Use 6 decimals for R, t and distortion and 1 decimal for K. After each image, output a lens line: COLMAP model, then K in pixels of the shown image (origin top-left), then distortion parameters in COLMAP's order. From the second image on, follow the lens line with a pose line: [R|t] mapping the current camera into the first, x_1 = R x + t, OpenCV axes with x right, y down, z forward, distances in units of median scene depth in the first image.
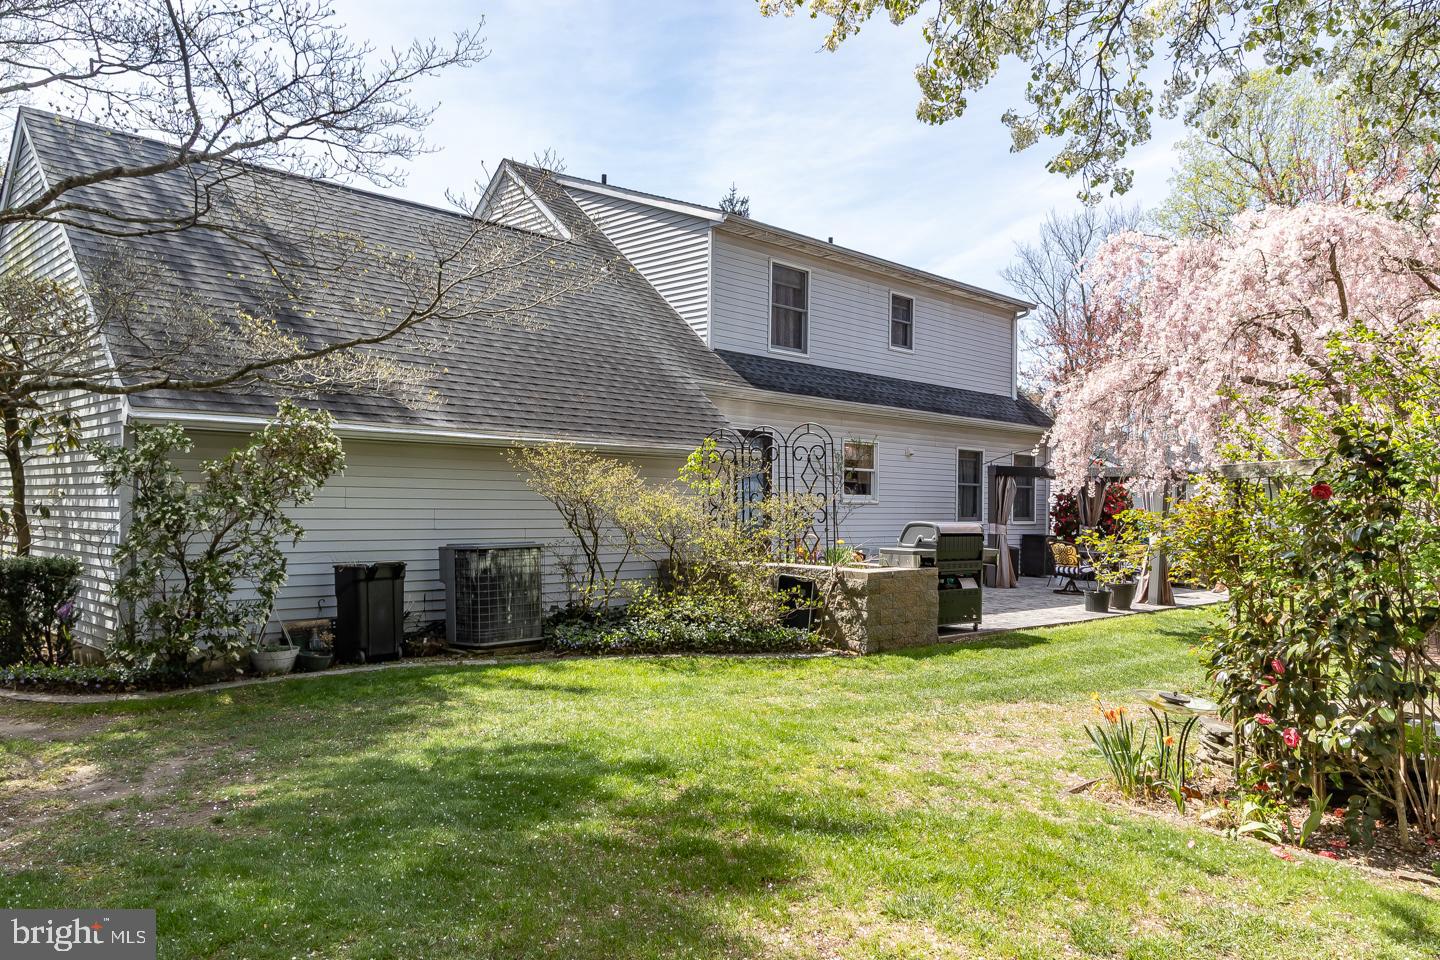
lens RADIAL K [[1004.5, 0, 731.2], [0, 1004.5, 476.0], [0, 0, 1]] dist [0.006258, -0.001762]
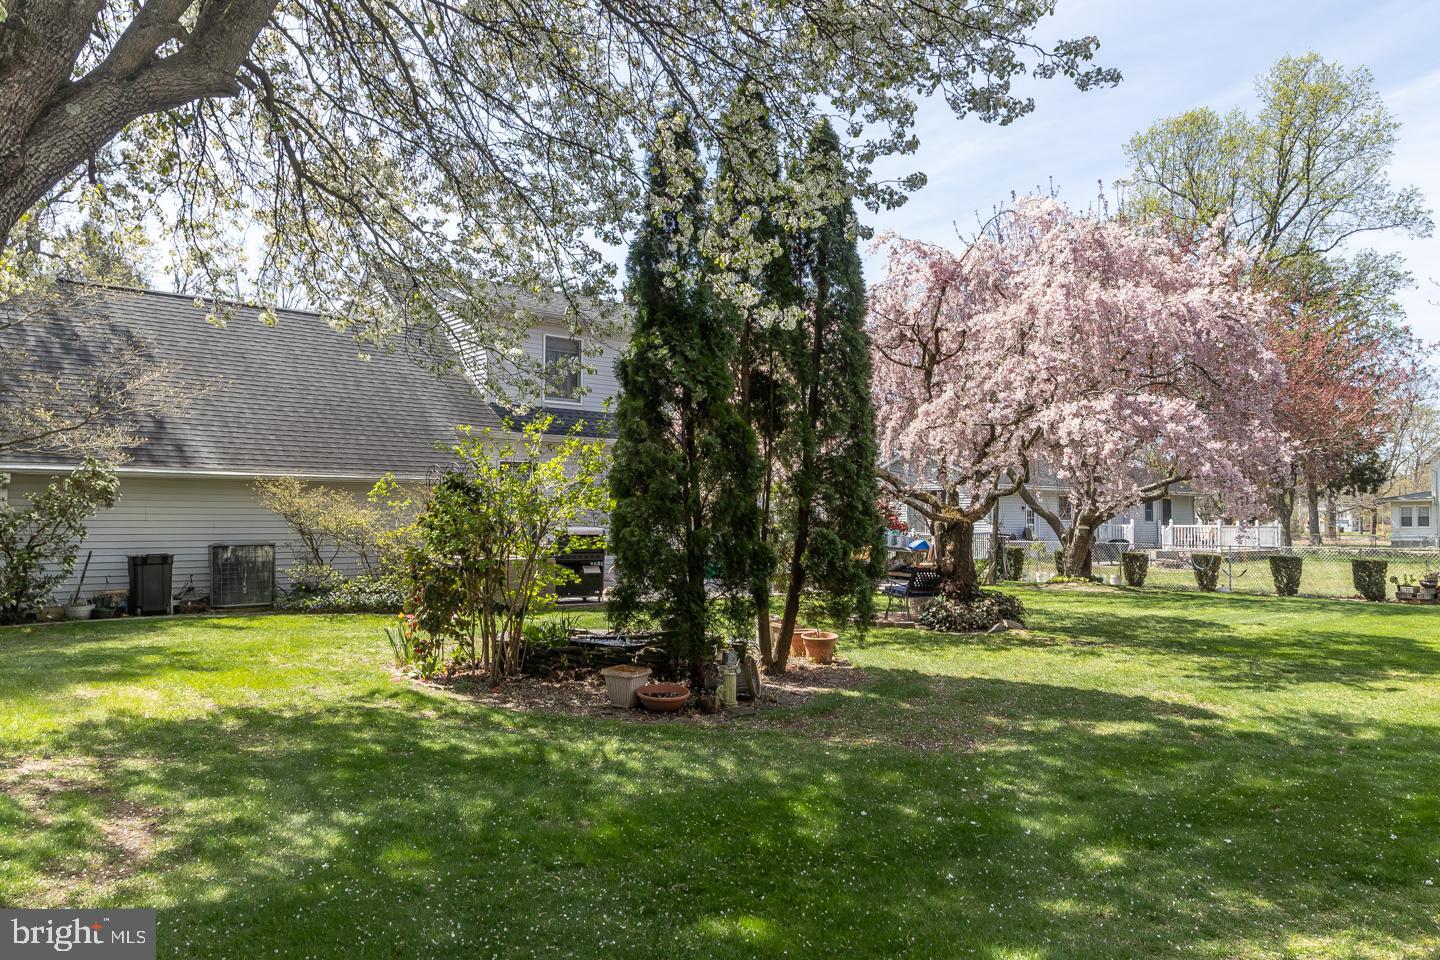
lens RADIAL K [[1004.5, 0, 731.2], [0, 1004.5, 476.0], [0, 0, 1]] dist [0.006258, -0.001762]
pose [[0.996303, -0.015361, -0.084525, 0.404480], [0.013649, 0.999691, -0.020790, 0.004145], [0.084818, 0.019560, 0.996204, -0.302674]]
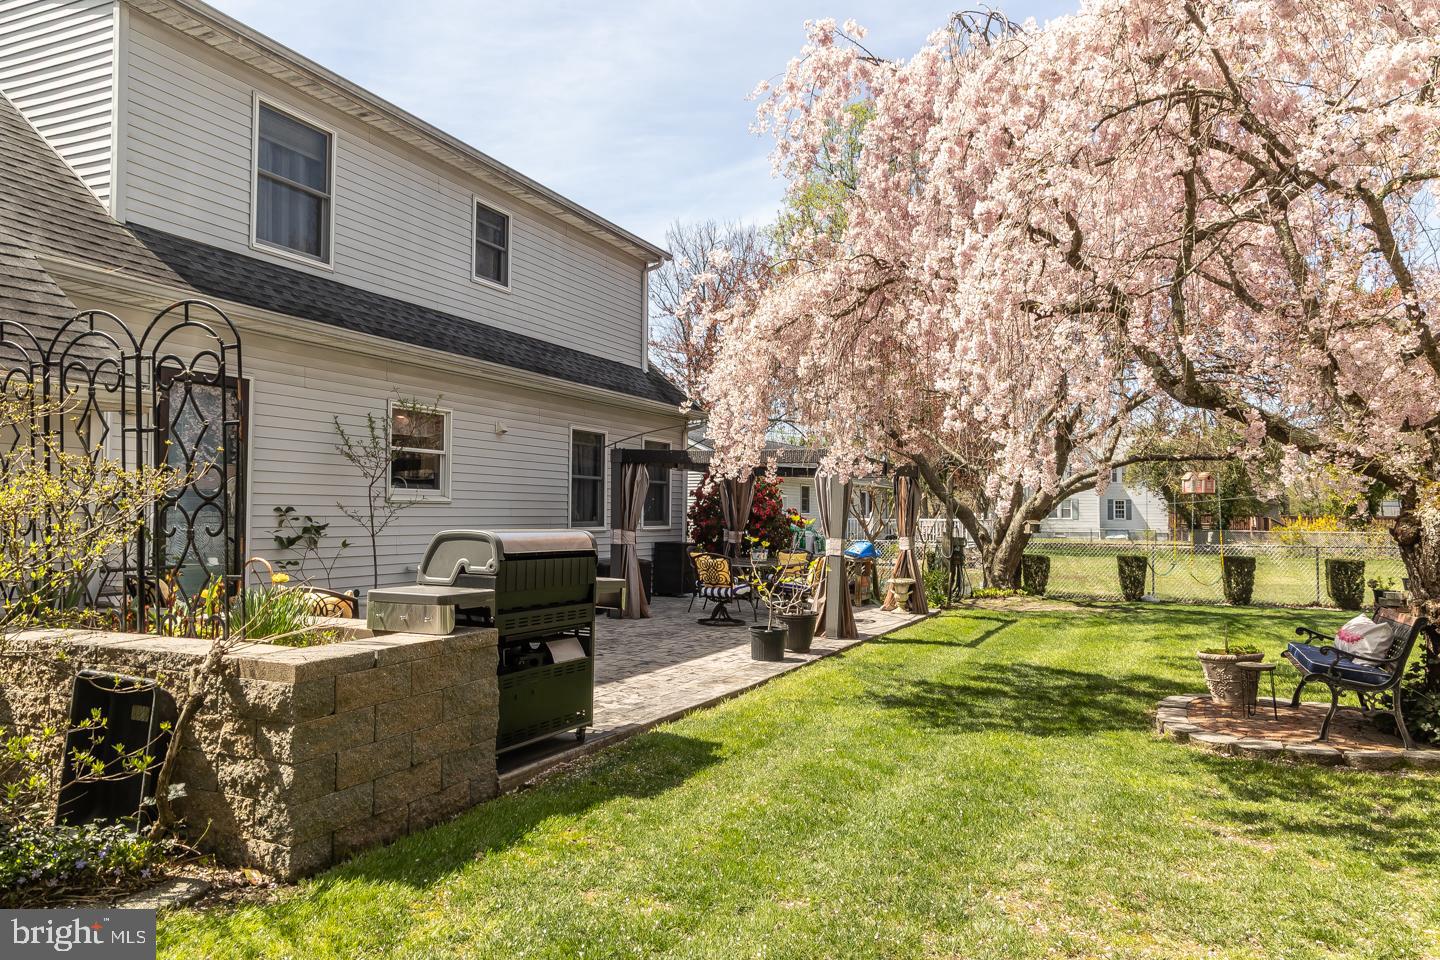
lens RADIAL K [[959.7, 0, 735.2], [0, 959.7, 479.0], [0, 0, 1]] dist [0.003386, 0.002093]
pose [[0.930902, 0.003229, 0.365255, 0.100987], [-0.001200, 0.999983, -0.005783, 0.017160], [-0.365267, 0.004945, 0.930890, 0.379094]]
